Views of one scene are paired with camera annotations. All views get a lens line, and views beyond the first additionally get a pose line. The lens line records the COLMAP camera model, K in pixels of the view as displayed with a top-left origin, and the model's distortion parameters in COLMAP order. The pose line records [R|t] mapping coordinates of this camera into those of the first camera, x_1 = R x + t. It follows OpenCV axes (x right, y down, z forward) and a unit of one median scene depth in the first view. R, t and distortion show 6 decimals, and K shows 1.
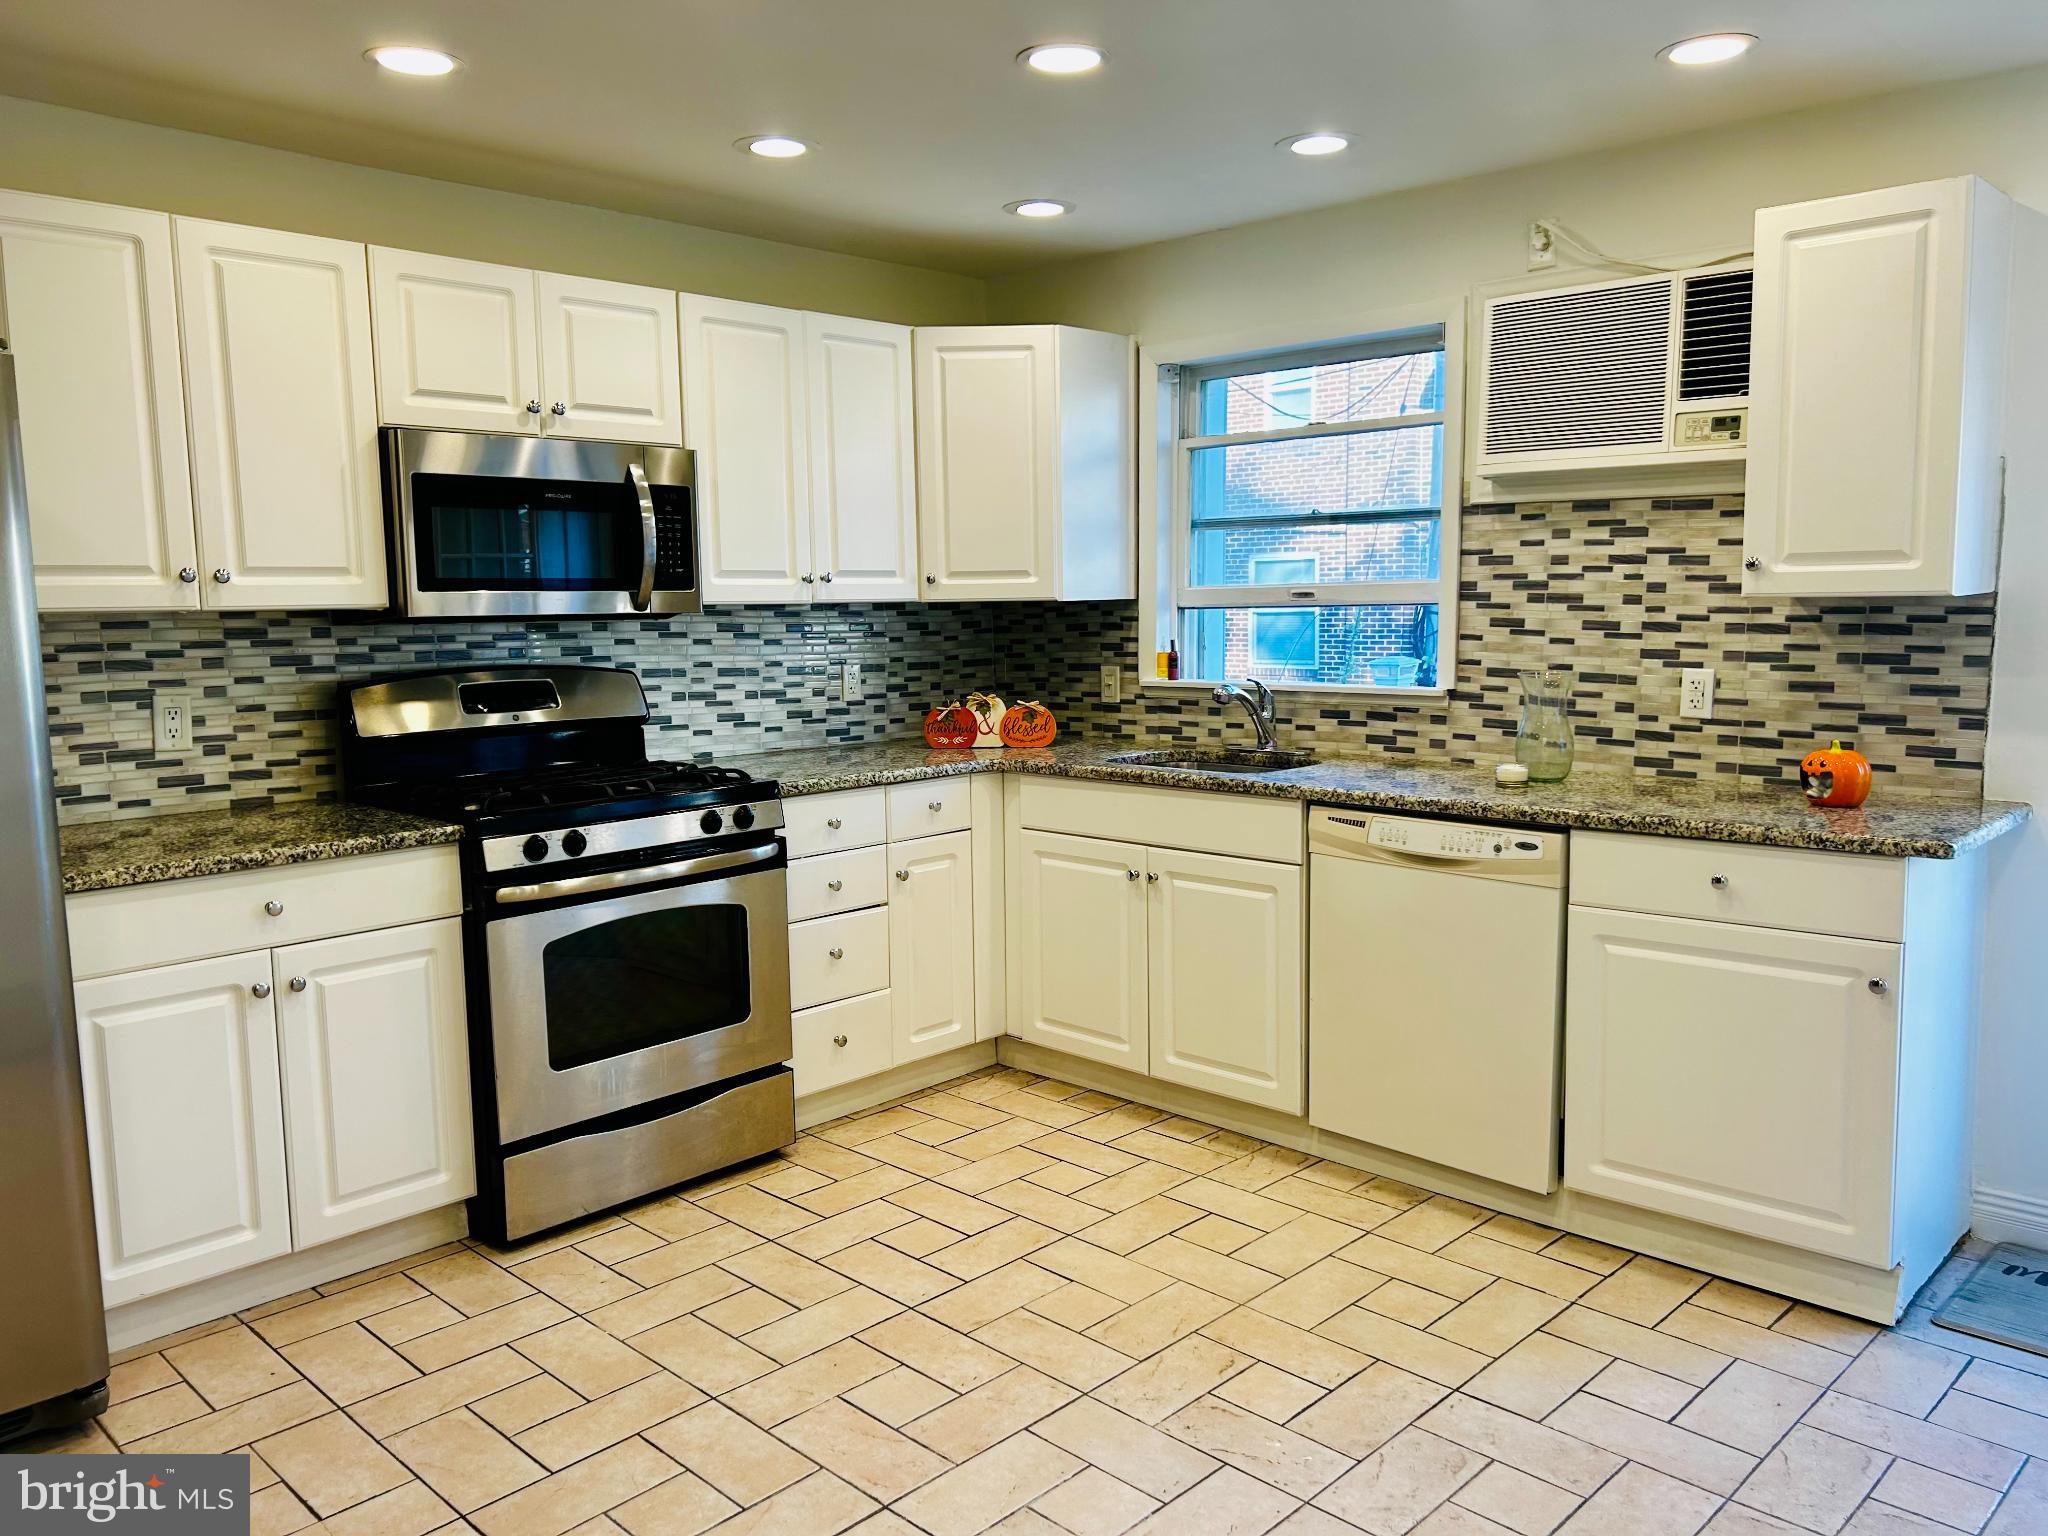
lens RADIAL K [[1517.1, 0, 1016.0], [0, 1517.1, 755.7], [0, 0, 1]] dist [0.108443, -0.144470]
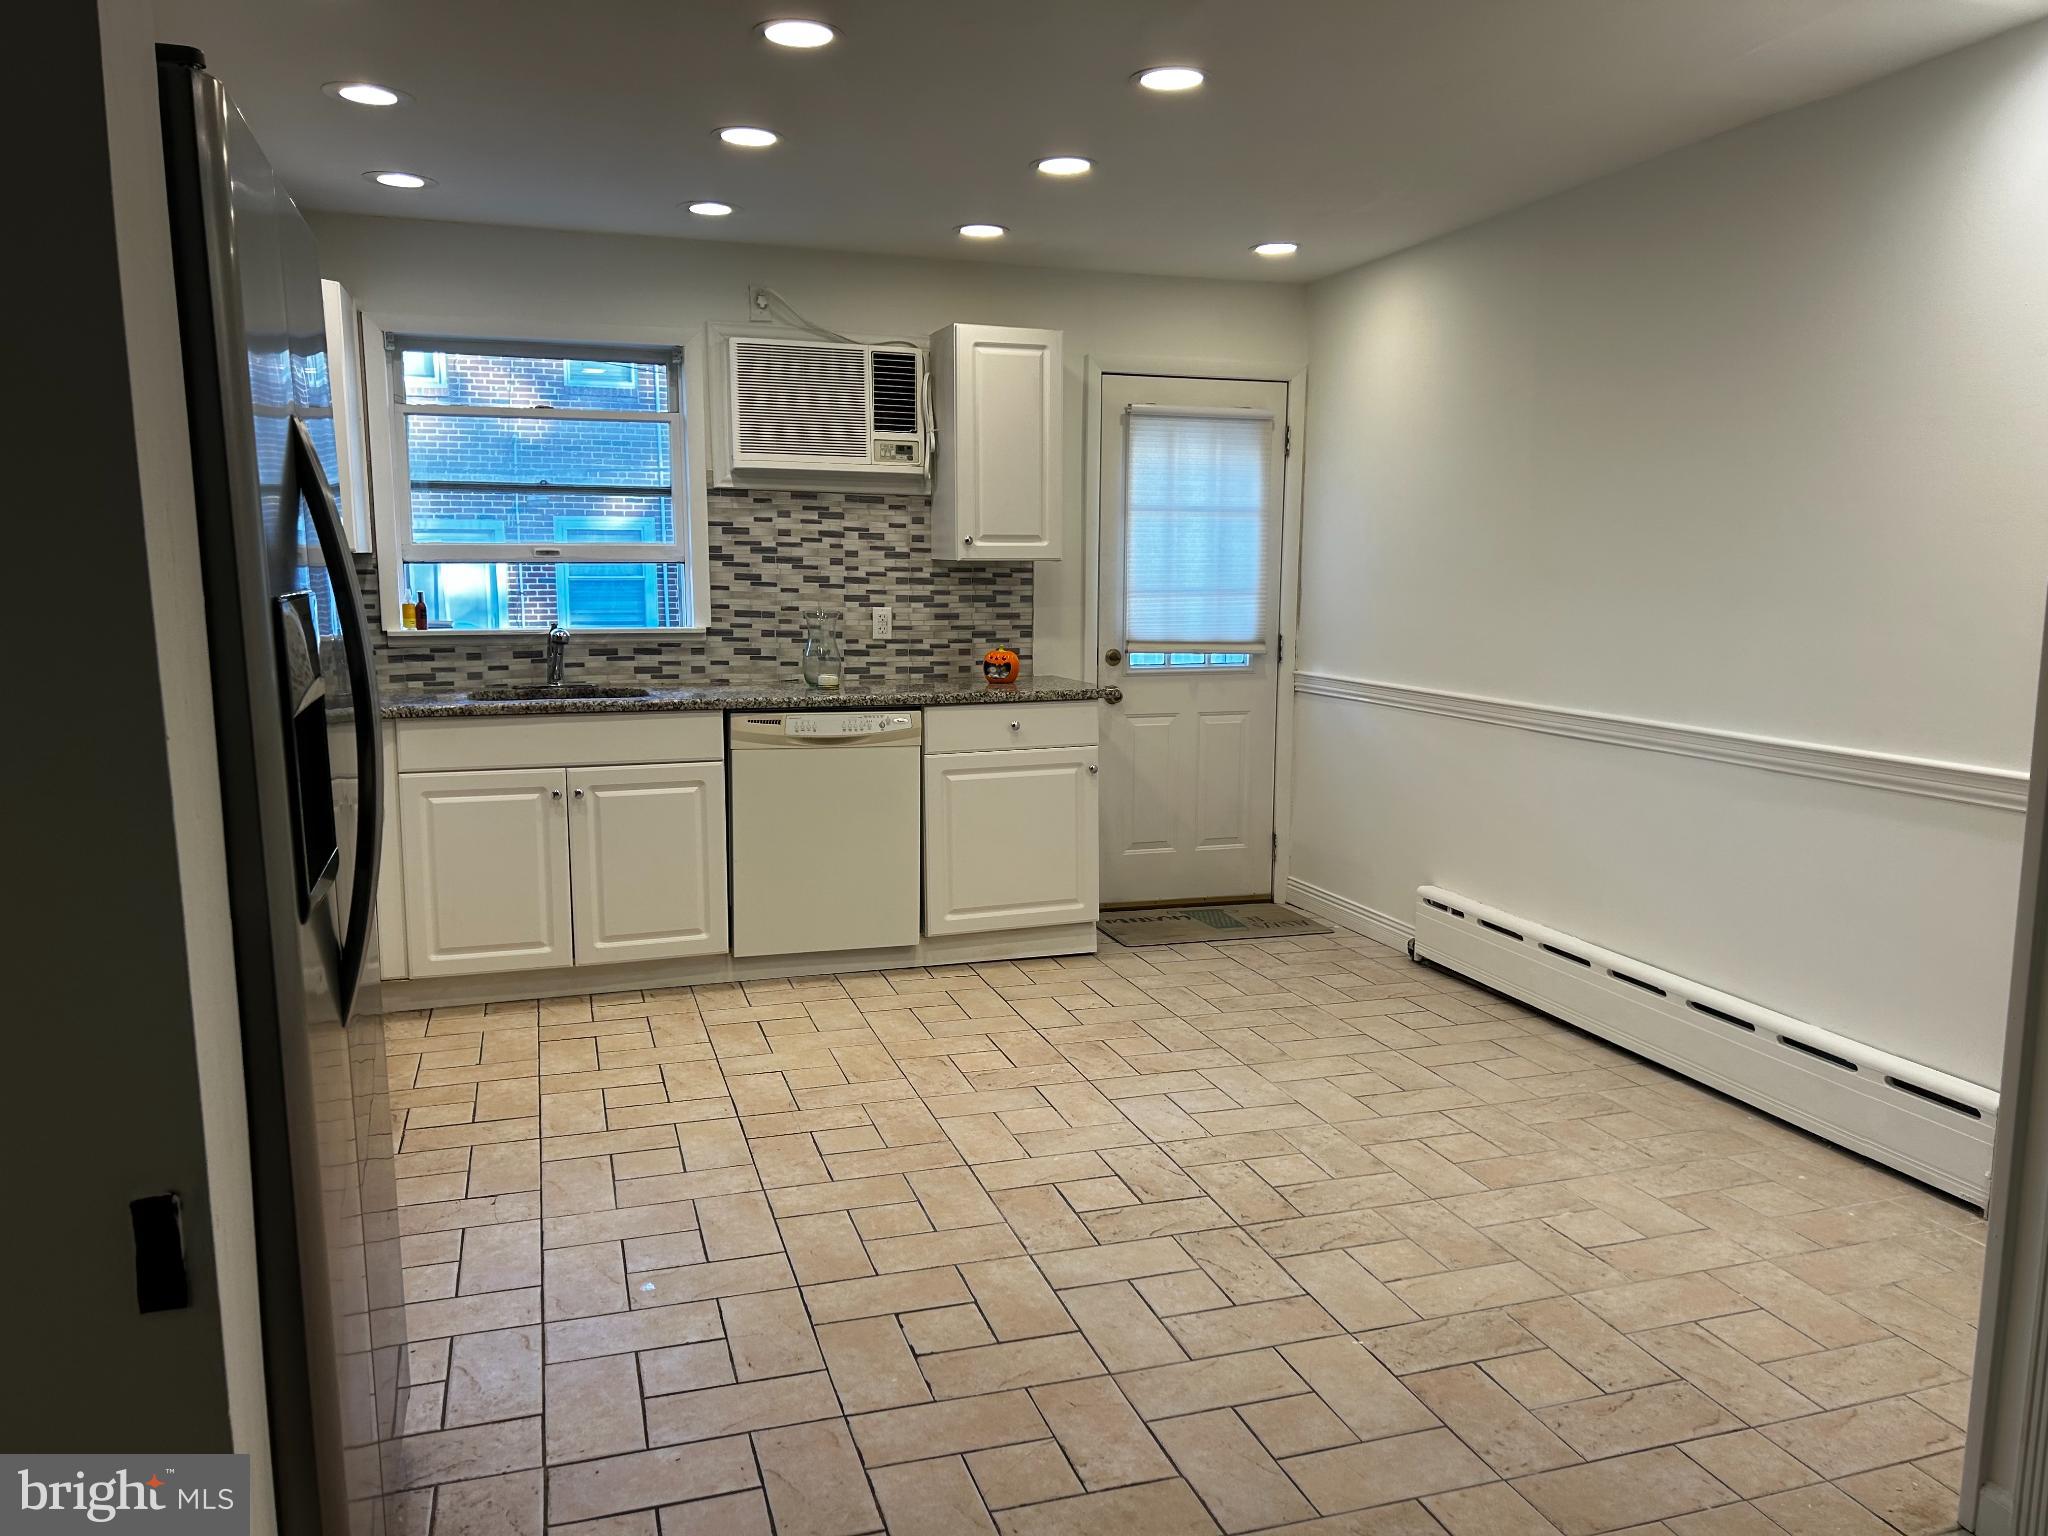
lens RADIAL K [[1517.1, 0, 1016.0], [0, 1517.1, 755.7], [0, 0, 1]] dist [0.108443, -0.144470]
pose [[0.477019, -0.096219, 0.873610, -0.822728], [0.084289, 0.994416, 0.063500, 0.006011], [-0.874842, 0.043345, 0.482465, 0.150822]]
